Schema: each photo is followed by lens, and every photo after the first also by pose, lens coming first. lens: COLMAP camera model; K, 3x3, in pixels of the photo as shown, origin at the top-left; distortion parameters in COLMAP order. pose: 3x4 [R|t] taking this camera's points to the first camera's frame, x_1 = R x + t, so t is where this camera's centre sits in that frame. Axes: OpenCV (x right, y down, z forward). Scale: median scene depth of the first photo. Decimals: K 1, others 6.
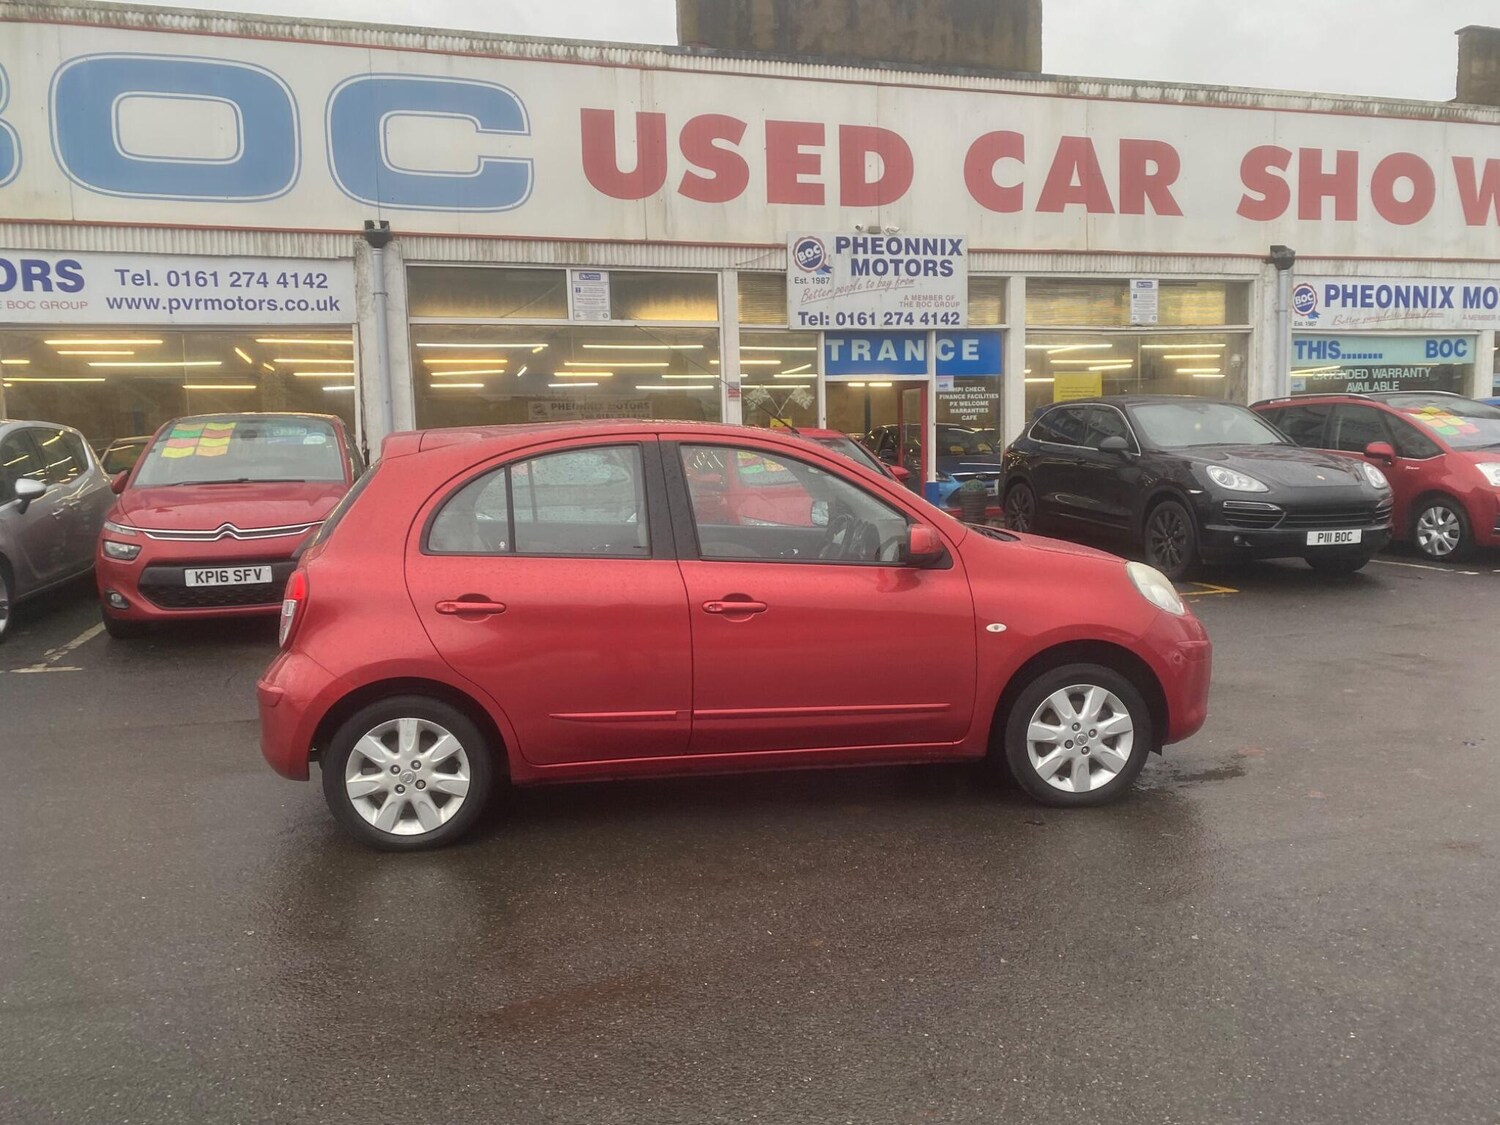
lens RADIAL K [[1169.3, 0, 742.1], [0, 1169.3, 564.4], [0, 0, 1]] dist [0.061557, -0.085164]
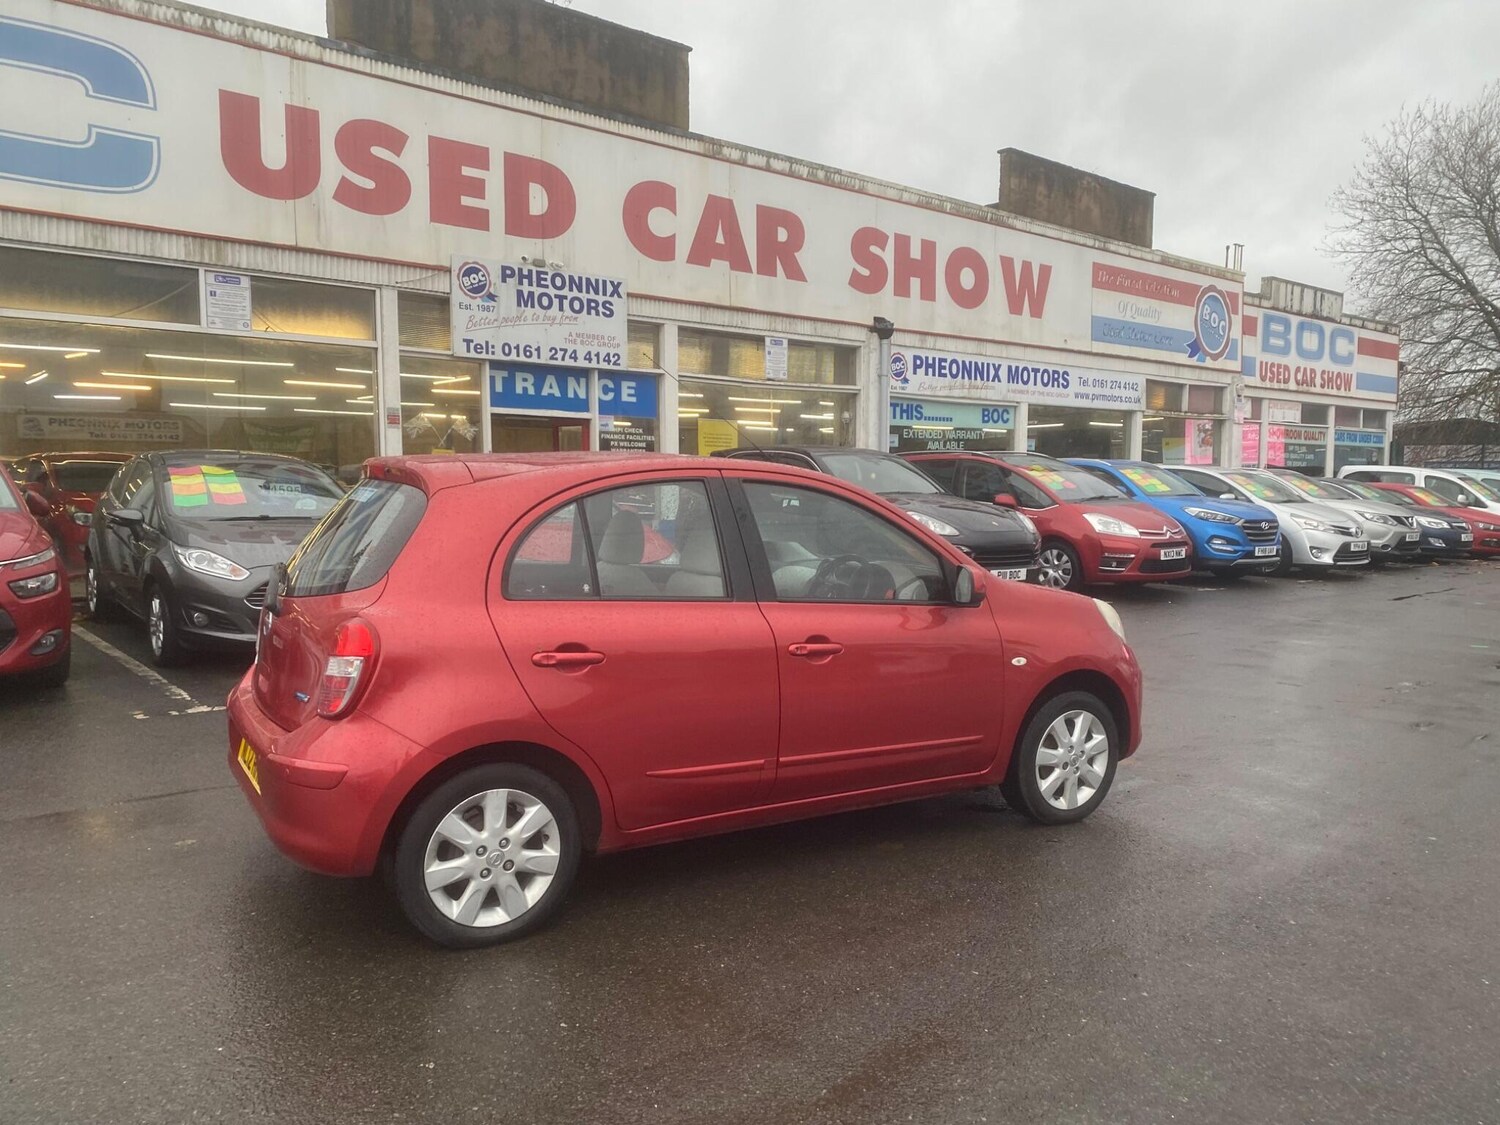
lens RADIAL K [[1169.6, 0, 768.8], [0, 1169.6, 575.4], [0, 0, 1]] dist [0.087343, -0.174734]
pose [[0.907160, -0.003029, 0.420776, -0.125100], [0.012797, 0.999710, -0.020392, -0.001608], [-0.420592, 0.023883, 0.906935, 0.034383]]
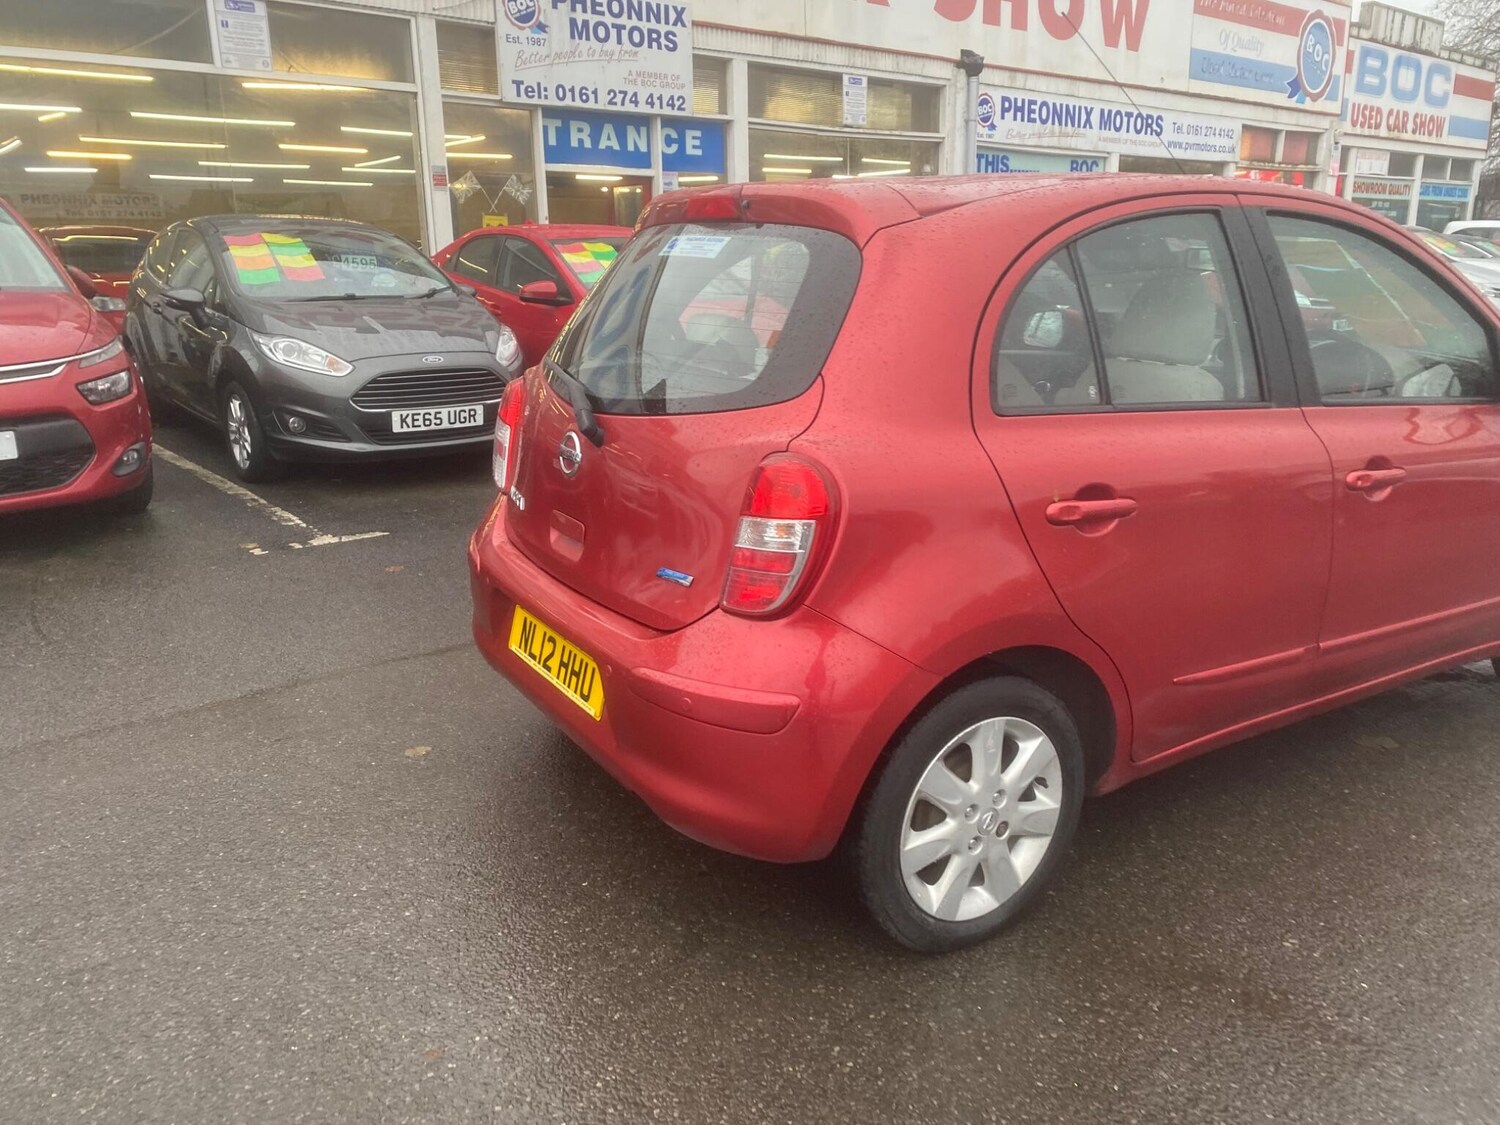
lens RADIAL K [[1178.4, 0, 737.1], [0, 1178.4, 572.5], [0, 0, 1]] dist [0.012707, -0.003497]
pose [[0.911352, -0.091496, 0.401331, -0.162598], [0.028078, 0.986530, 0.161150, -0.007437], [-0.410670, -0.135596, 0.901645, 0.151338]]
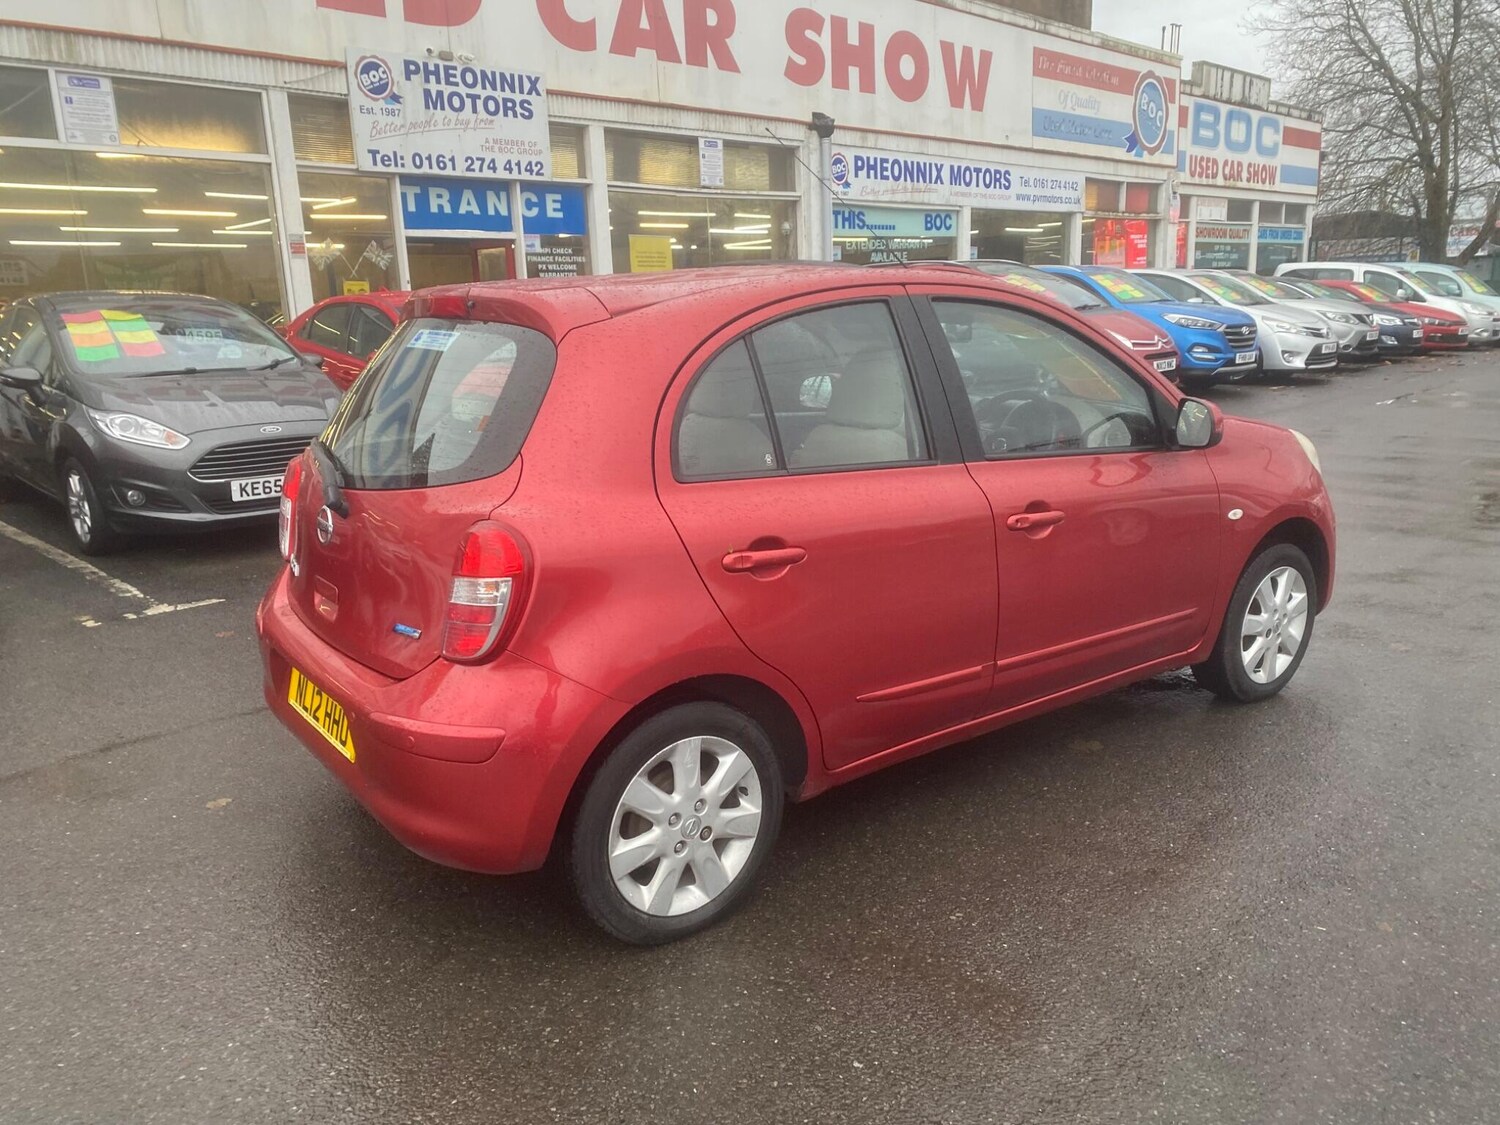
lens RADIAL K [[1177.7, 0, 747.5], [0, 1177.7, 581.0], [0, 0, 1]] dist [0.012078, -0.003507]
pose [[0.869622, -0.117228, 0.479598, -0.148478], [0.059385, 0.989186, 0.134107, -0.010329], [-0.490133, -0.088141, 0.867180, 0.116874]]
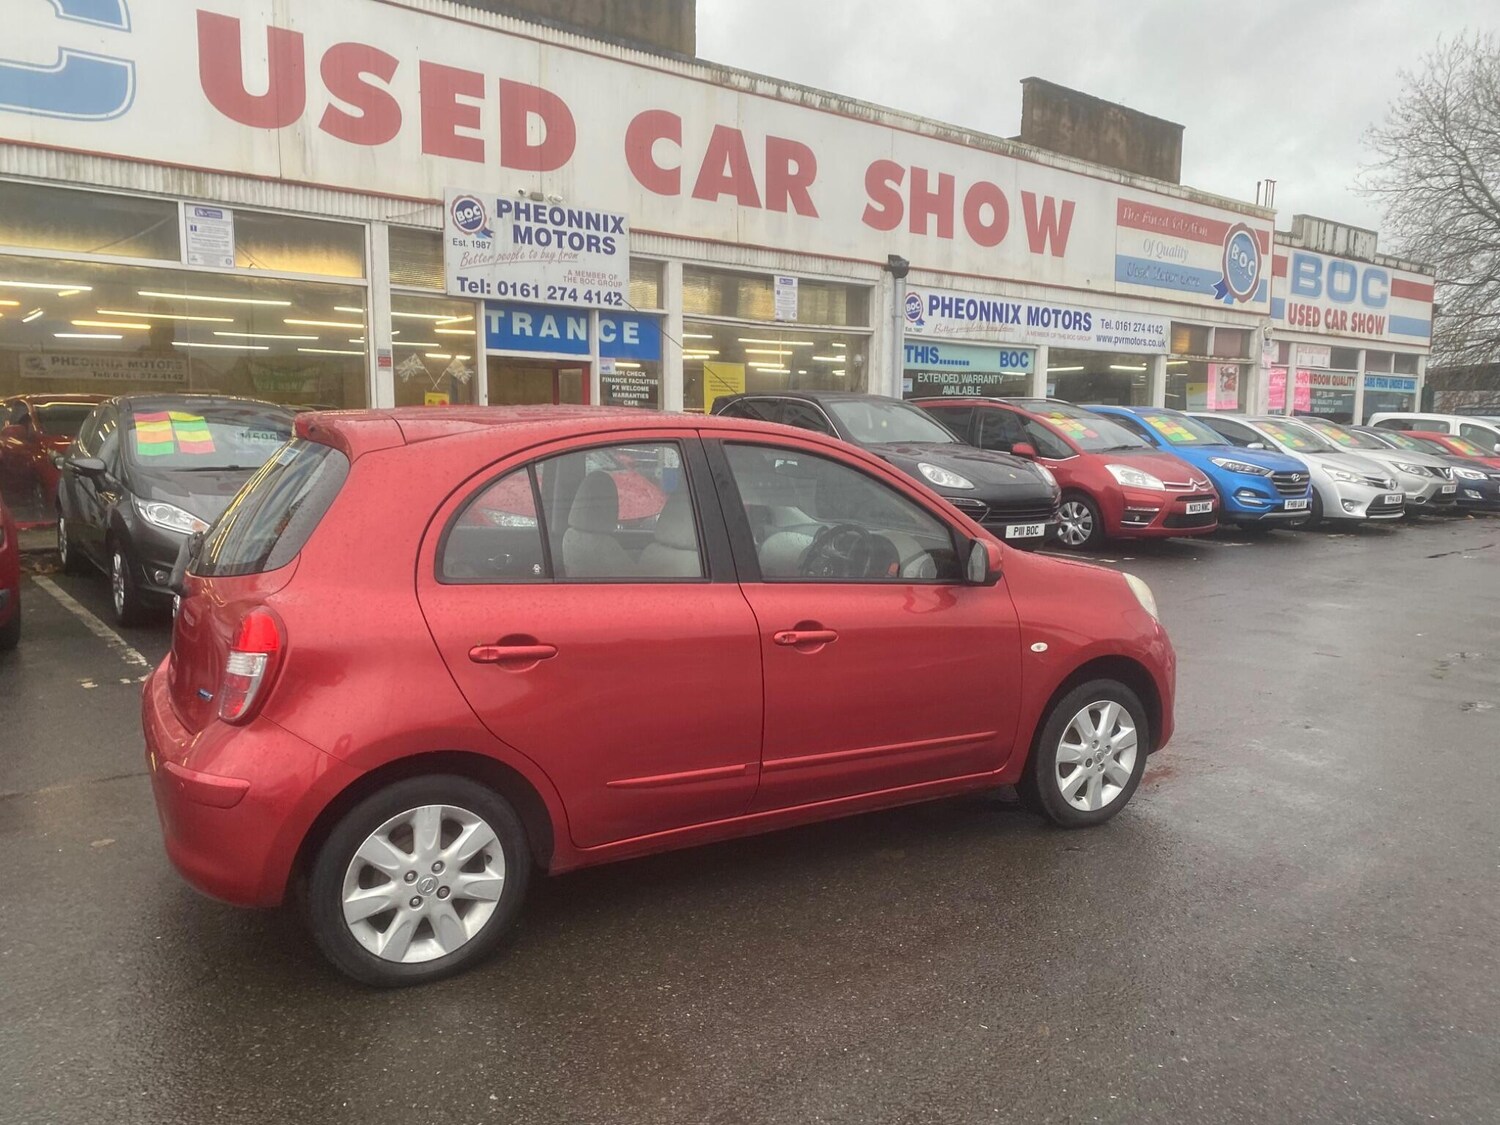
lens RADIAL K [[1172.0, 0, 761.3], [0, 1172.0, 565.2], [0, 0, 1]] dist [0.059691, -0.100393]
pose [[0.914615, -0.013138, 0.404113, -0.104822], [0.005436, 0.999781, 0.020201, -0.009244], [-0.404290, -0.016279, 0.914486, 0.063728]]
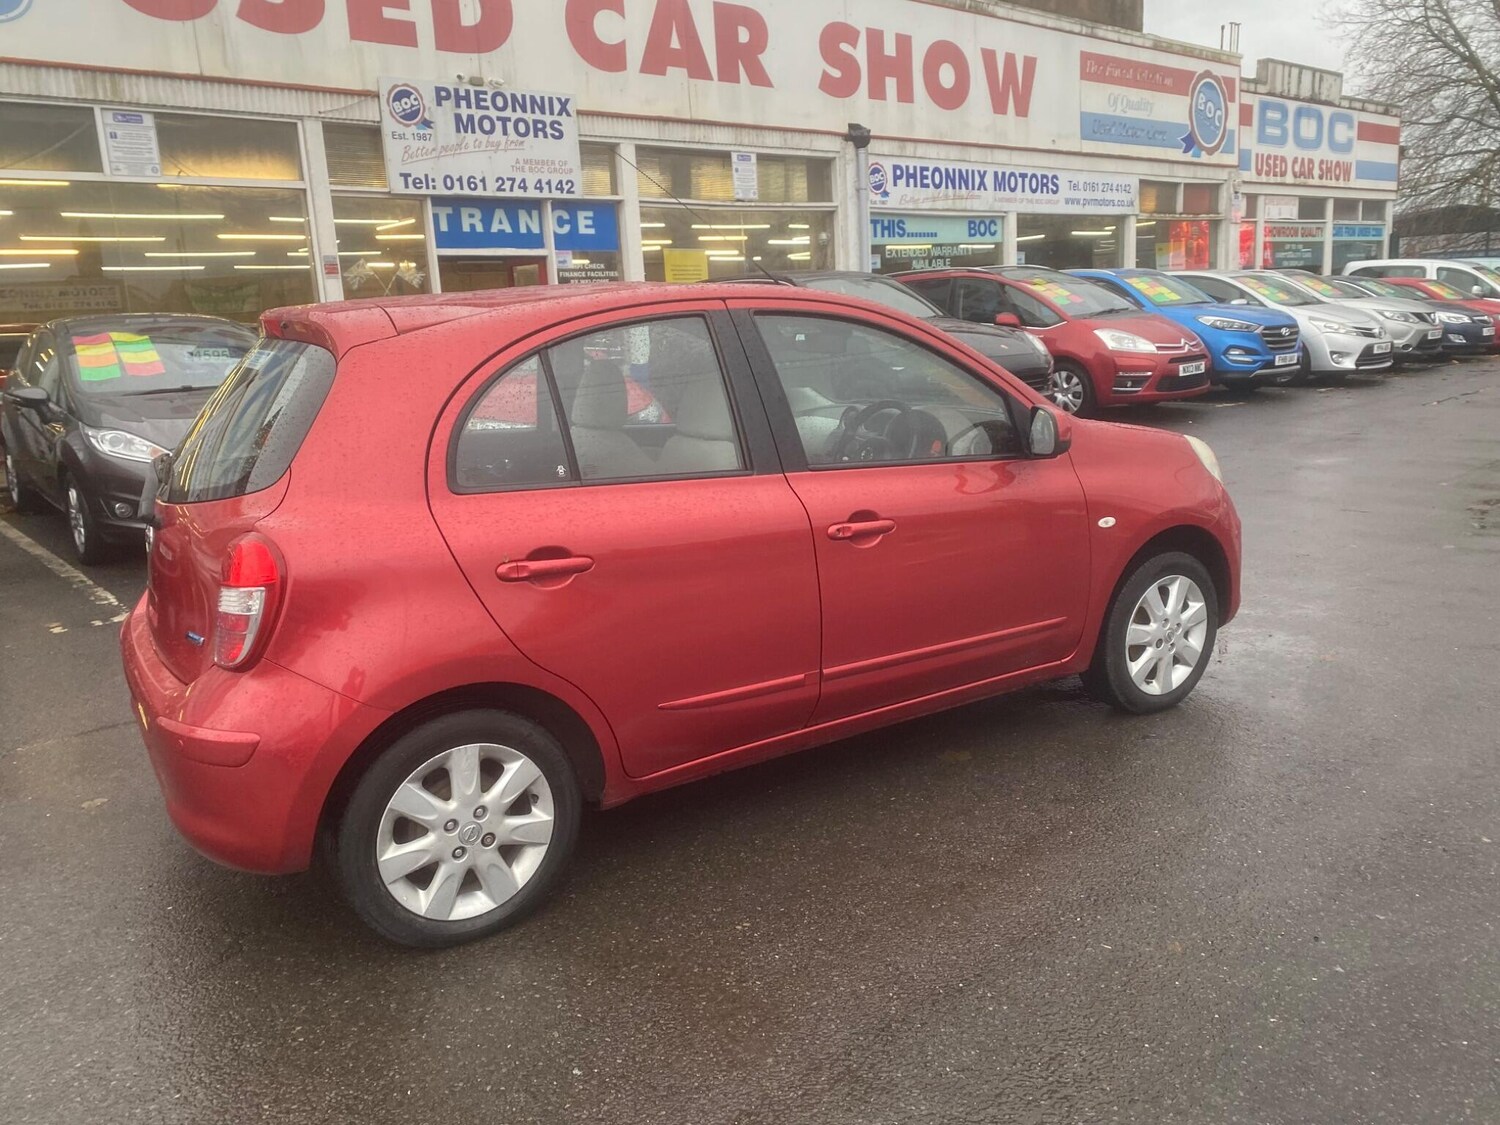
lens RADIAL K [[1180.0, 0, 742.8], [0, 1180.0, 553.2], [0, 0, 1]] dist [0.011541, -0.000977]
pose [[0.903998, -0.105184, 0.414395, -0.108575], [0.070125, 0.992616, 0.098976, -0.007829], [-0.421746, -0.060415, 0.904699, 0.093379]]
